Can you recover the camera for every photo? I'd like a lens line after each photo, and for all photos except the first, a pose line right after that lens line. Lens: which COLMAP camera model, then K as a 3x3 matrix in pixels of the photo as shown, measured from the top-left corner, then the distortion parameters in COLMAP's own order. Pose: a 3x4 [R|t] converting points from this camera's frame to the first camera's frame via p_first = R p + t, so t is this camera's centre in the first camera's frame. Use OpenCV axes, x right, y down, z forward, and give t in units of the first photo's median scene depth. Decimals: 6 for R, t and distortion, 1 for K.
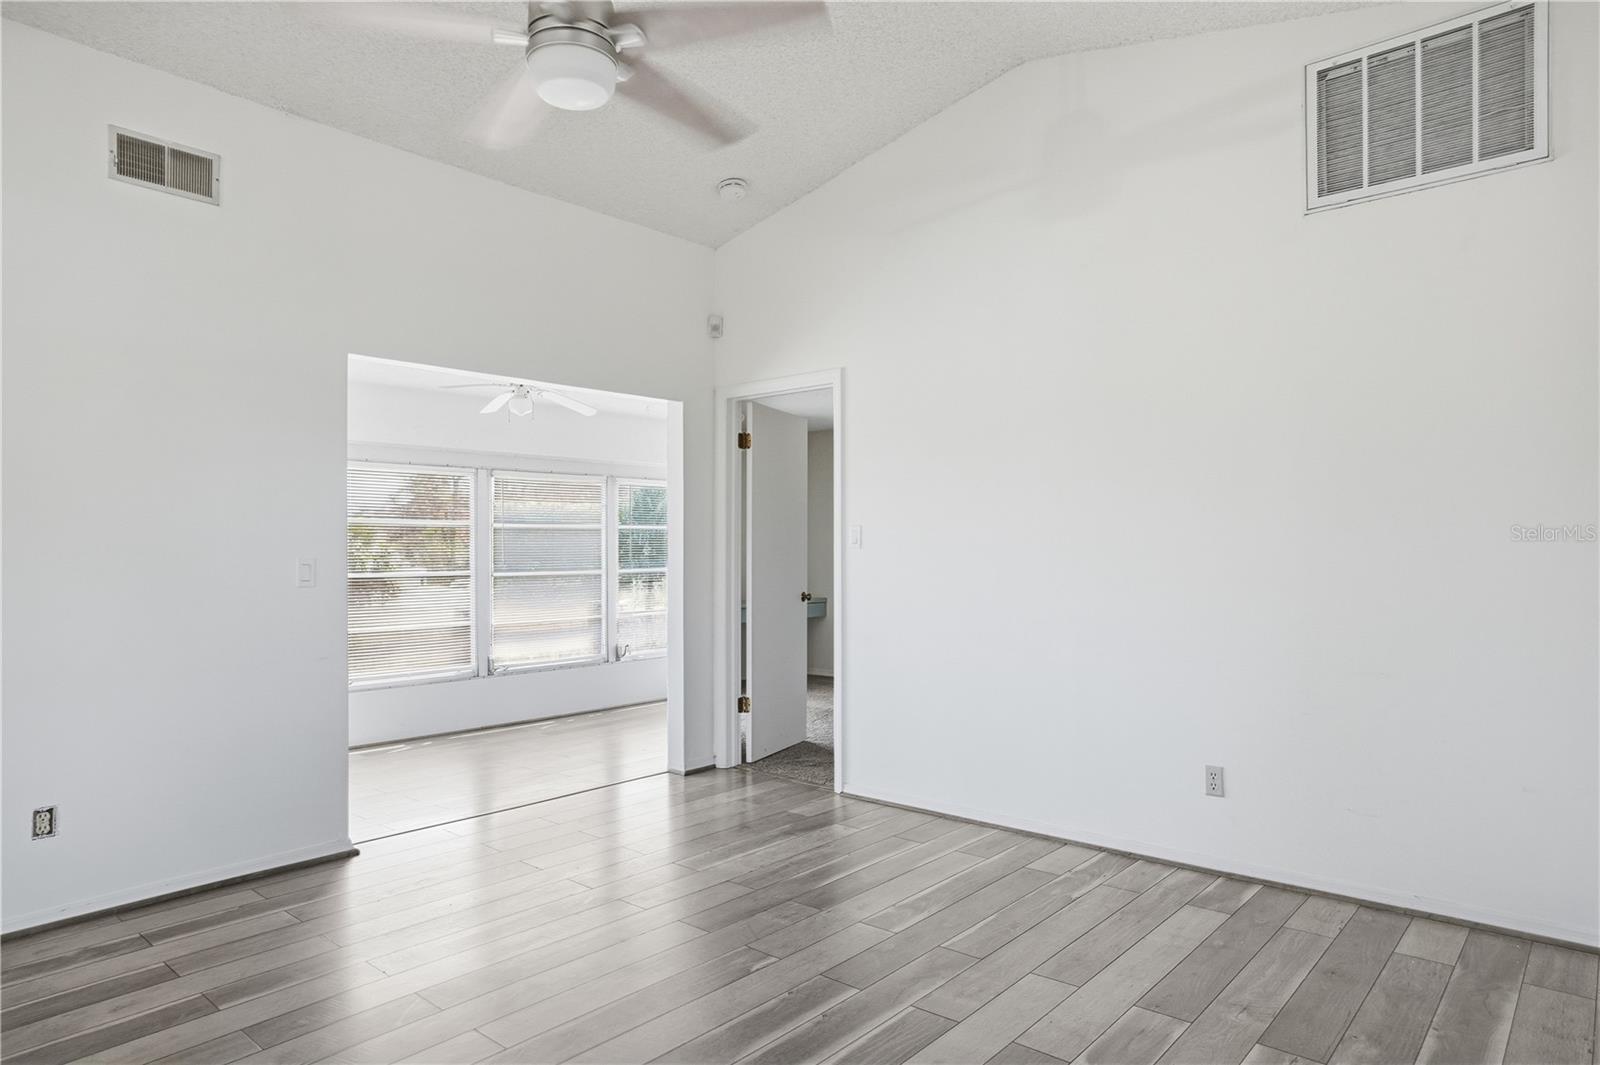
lens RADIAL K [[959.4, 0, 795.8], [0, 959.4, 544.1], [0, 0, 1]] dist [-0.043709, 0.035985]
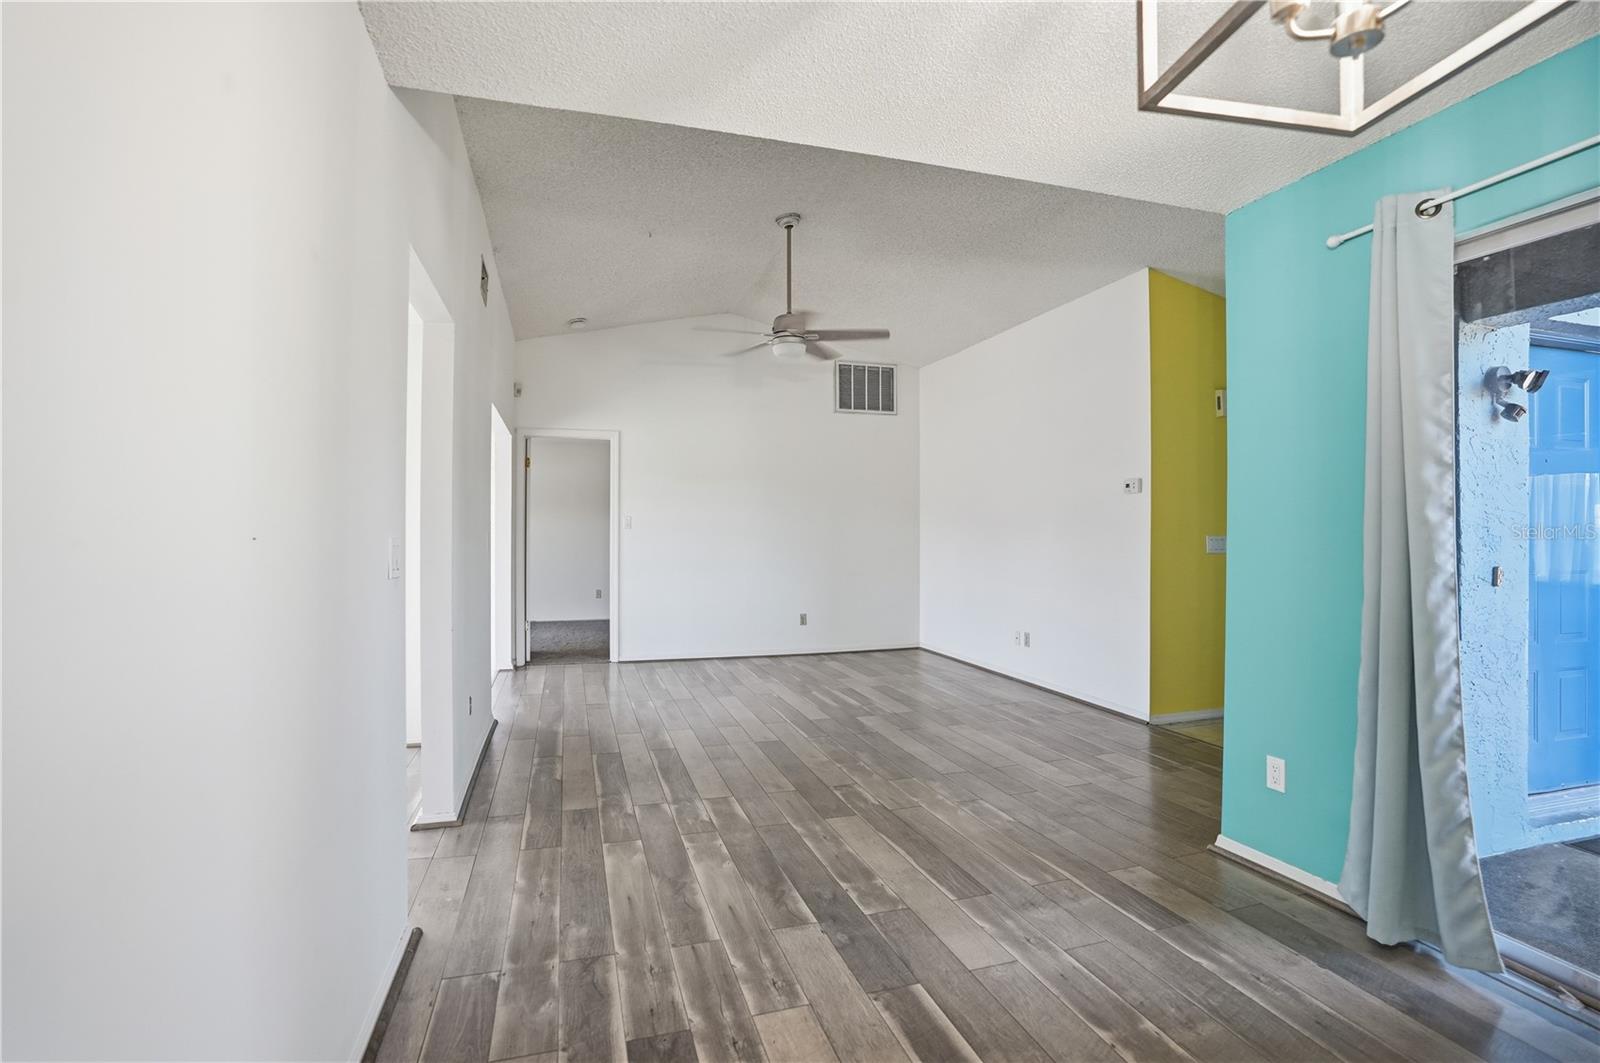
lens RADIAL K [[750.8, 0, 798.1], [0, 750.8, 523.7], [0, 0, 1]] dist [-0.052175, 0.014295]
pose [[0.516145, 0.013373, 0.856397, -1.472749], [-0.009034, 0.999907, -0.010170, 0.006361], [-0.856454, -0.002488, 0.516218, -0.063743]]
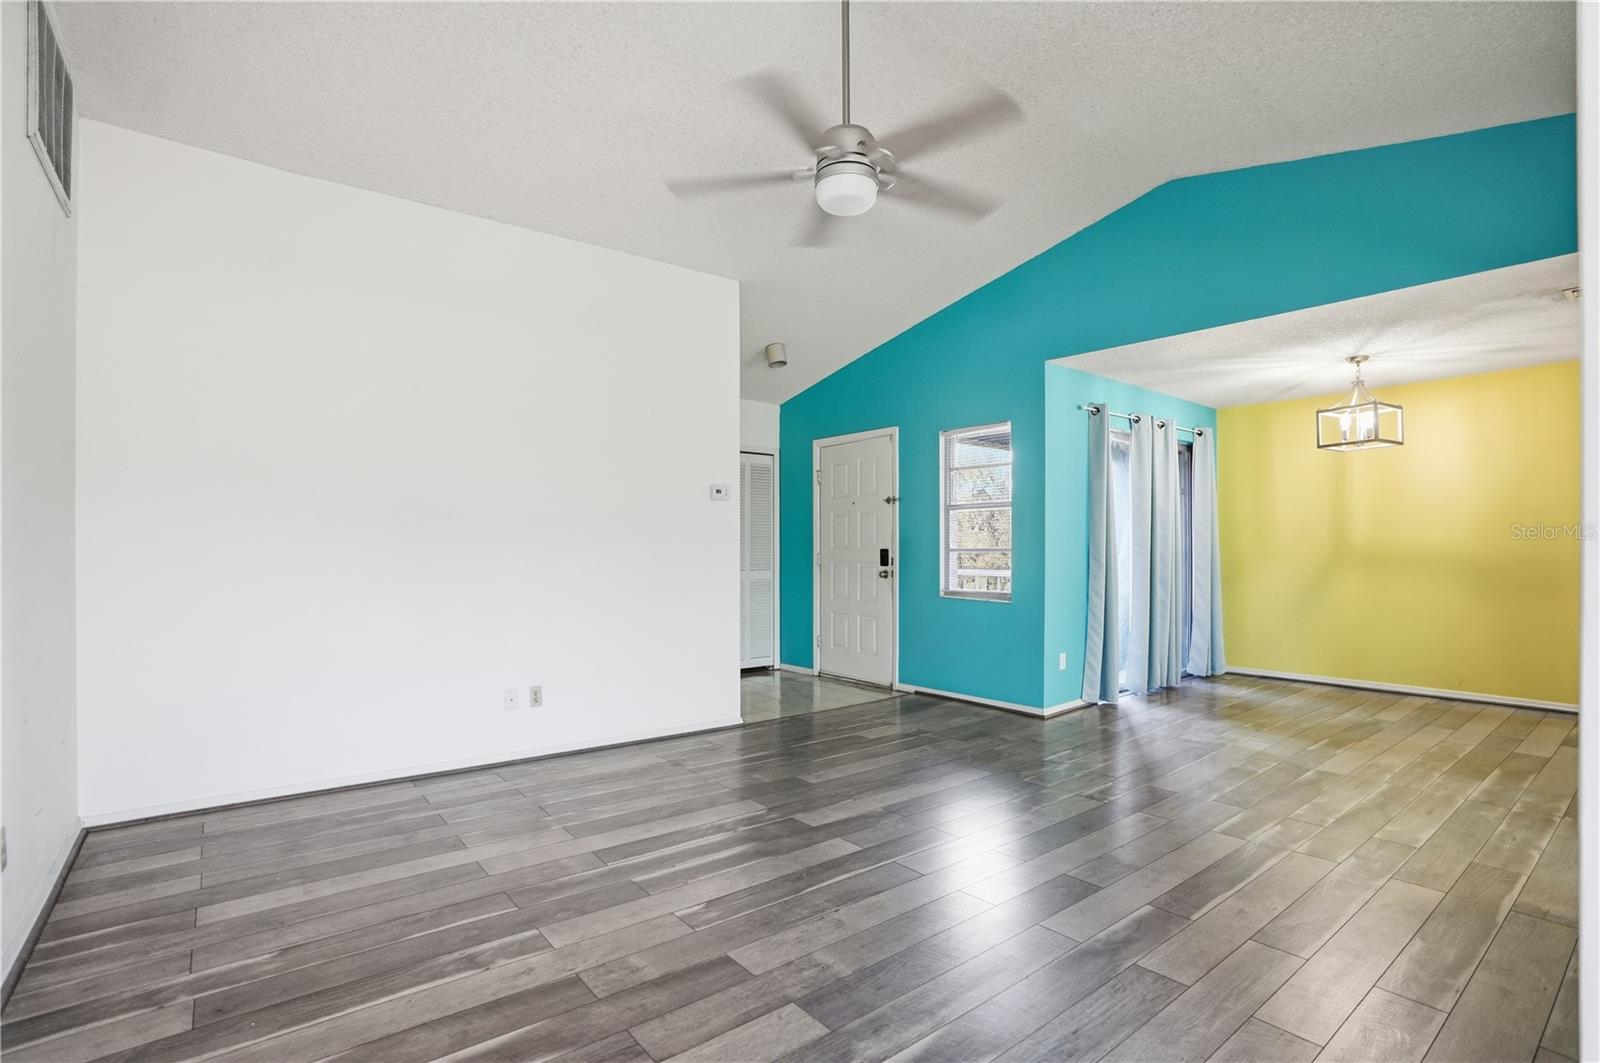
lens RADIAL K [[750.8, 0, 804.7], [0, 750.8, 553.1], [0, 0, 1]] dist [-0.052175, 0.014295]
pose [[-0.985282, 0.007701, 0.170761, -0.264255], [0.006819, 0.999960, -0.005751, 0.038551], [-0.170799, -0.004502, -0.985296, 1.559343]]
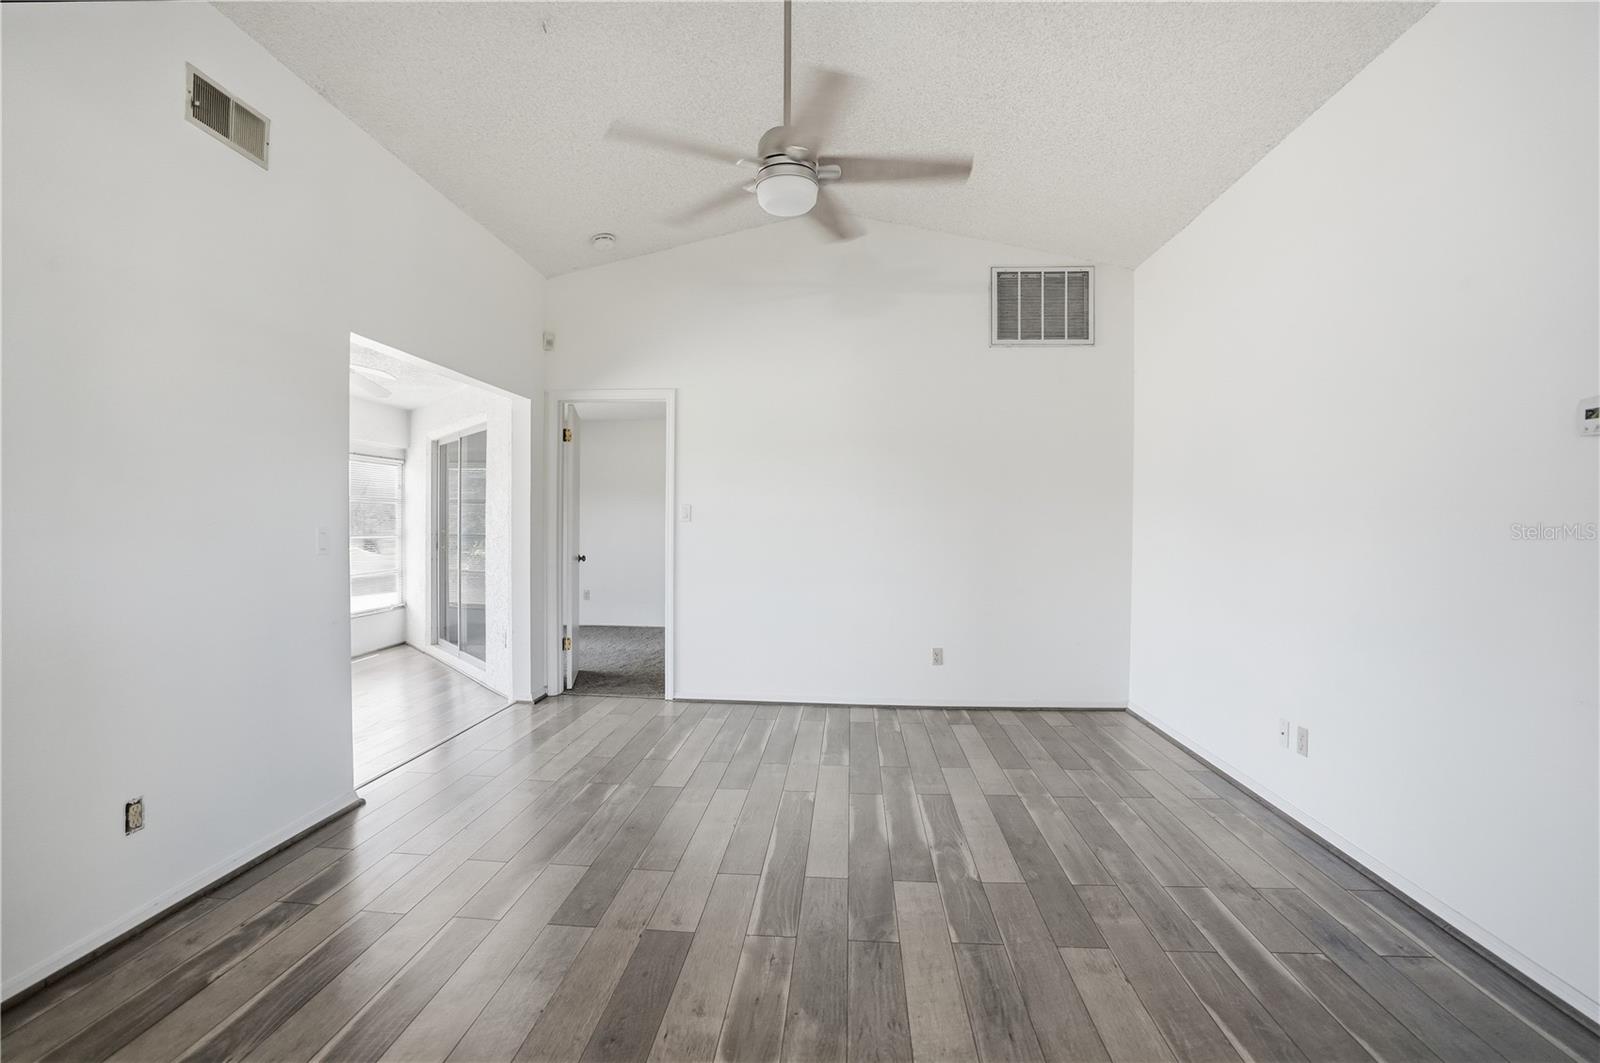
lens RADIAL K [[750.8, 0, 795.0], [0, 750.8, 527.6], [0, 0, 1]] dist [-0.052175, 0.014295]
pose [[0.794985, 0.007047, 0.606588, -0.675116], [-0.015749, 0.999835, 0.009024, 0.000605], [-0.606424, -0.016727, 0.794965, 0.062544]]
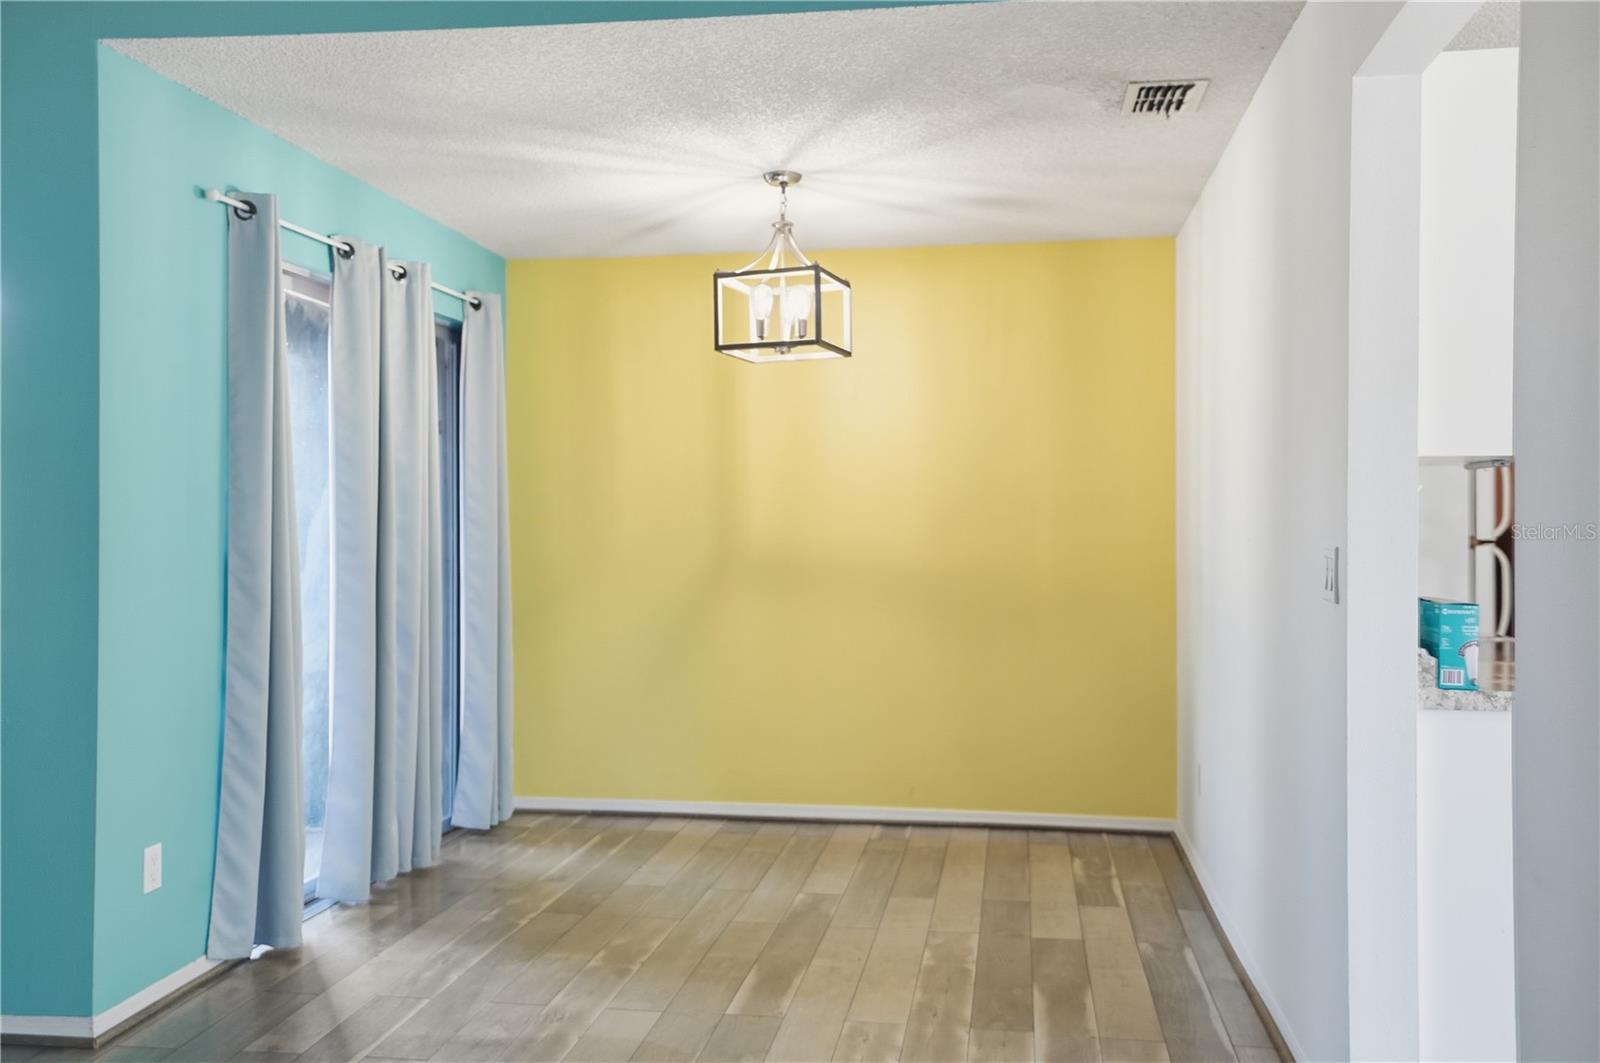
lens RADIAL K [[1410.5, 0, 790.3], [0, 1410.5, 531.8], [0, 0, 1]] dist [0.049126, 0.015795]
pose [[-0.843965, 0.006723, -0.536356, -0.354692], [0.010950, 0.999929, -0.004698, 0.008938], [0.536287, -0.009838, -0.843979, 1.120254]]
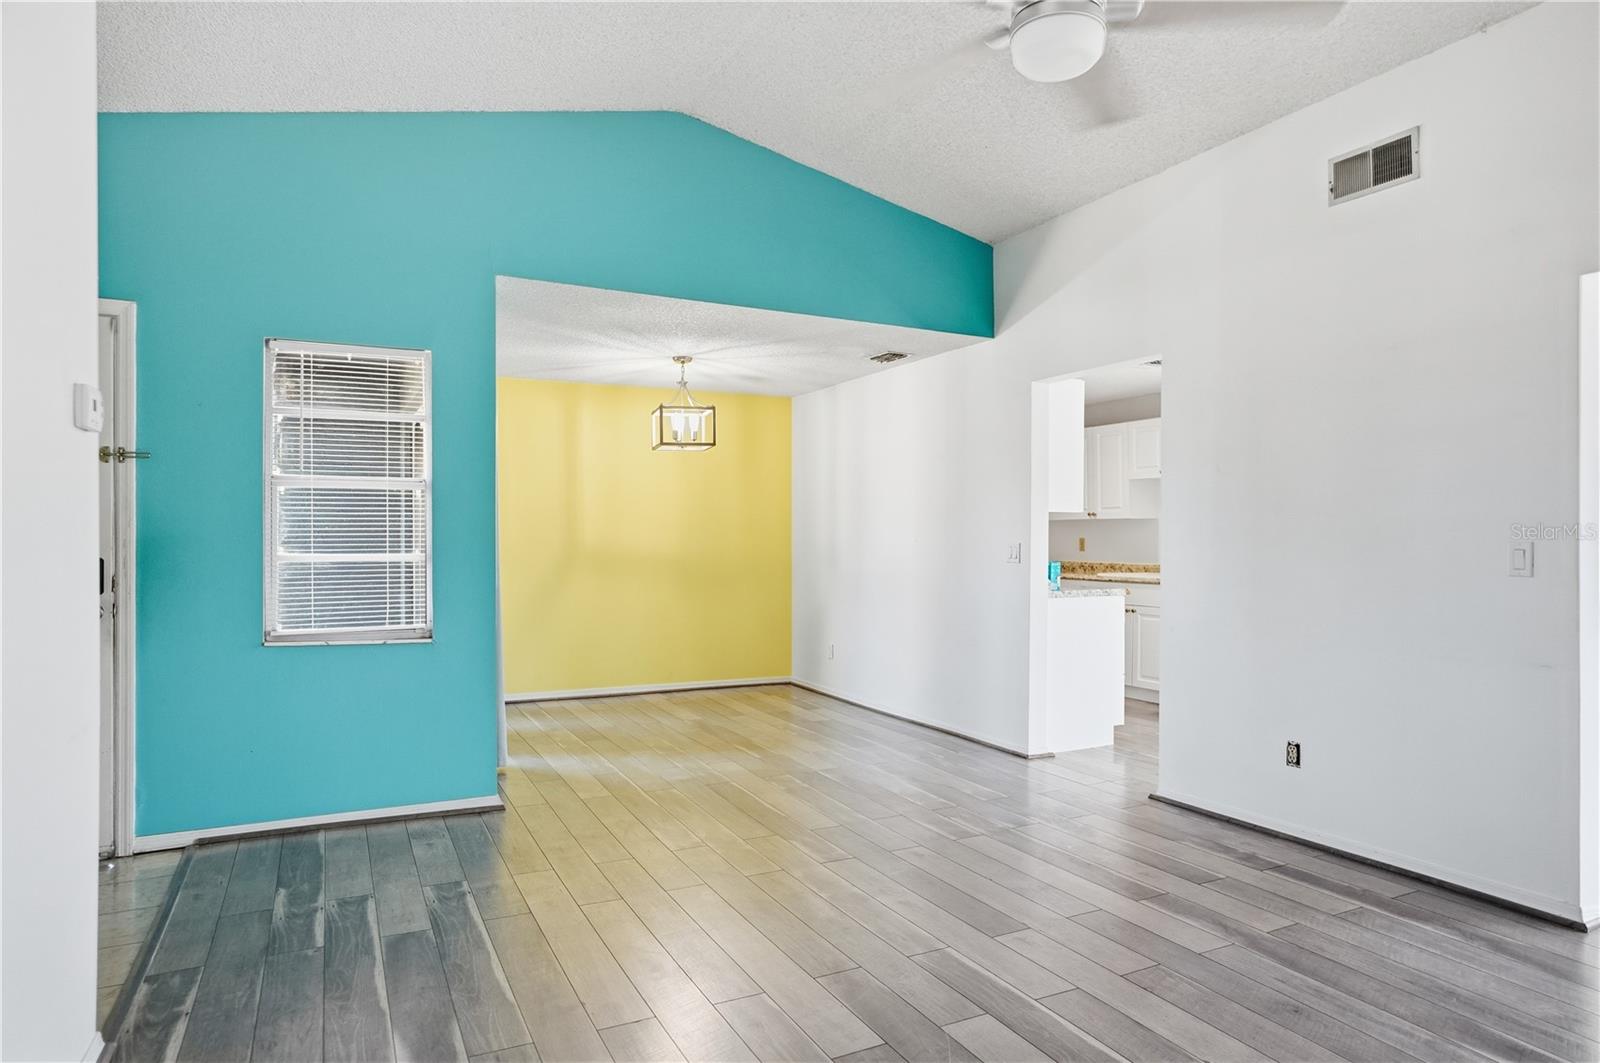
lens RADIAL K [[959.4, 0, 788.0], [0, 959.4, 529.6], [0, 0, 1]] dist [-0.043709, 0.035985]
pose [[-0.380784, -0.002986, -0.924659, 0.578869], [0.011295, 0.999905, -0.007881, 0.002967], [0.924595, -0.013445, -0.380714, 0.830160]]
